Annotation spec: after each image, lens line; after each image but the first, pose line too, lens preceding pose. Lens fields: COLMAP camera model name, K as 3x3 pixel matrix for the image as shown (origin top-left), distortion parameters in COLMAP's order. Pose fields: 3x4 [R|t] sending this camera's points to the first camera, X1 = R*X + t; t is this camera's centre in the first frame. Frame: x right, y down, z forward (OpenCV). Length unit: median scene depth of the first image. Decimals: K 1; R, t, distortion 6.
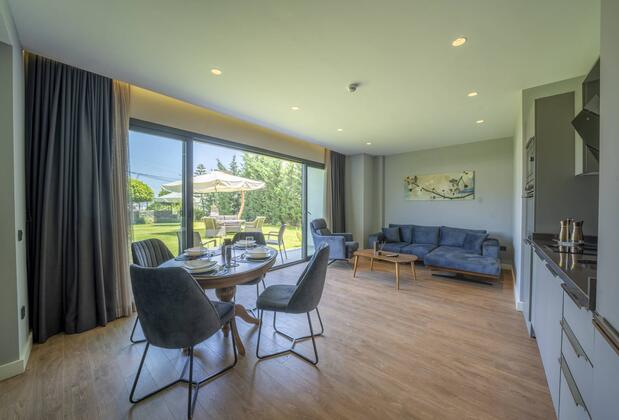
lens RADIAL K [[221.0, 0, 309.5], [0, 221.0, 210.0], [0, 0, 1]] dist [-0.048125, 0.007023]
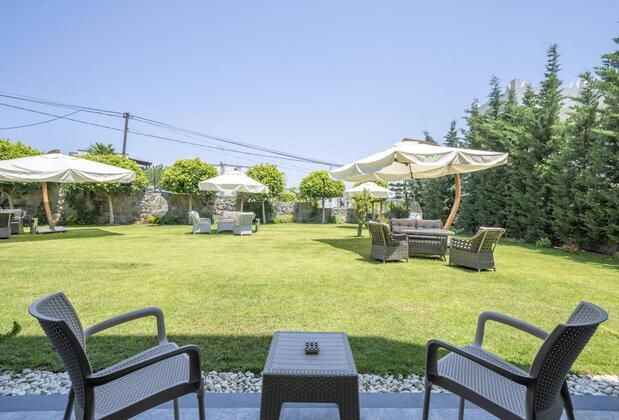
lens RADIAL K [[275.5, 0, 309.5], [0, 275.5, 210.0], [0, 0, 1]] dist [0.001046, 0.000322]
pose [[0.663288, 0.028071, -0.747837, -0.041430], [-0.024696, 0.999573, 0.015617, -0.002946], [0.747956, 0.008110, 0.663698, 0.298711]]
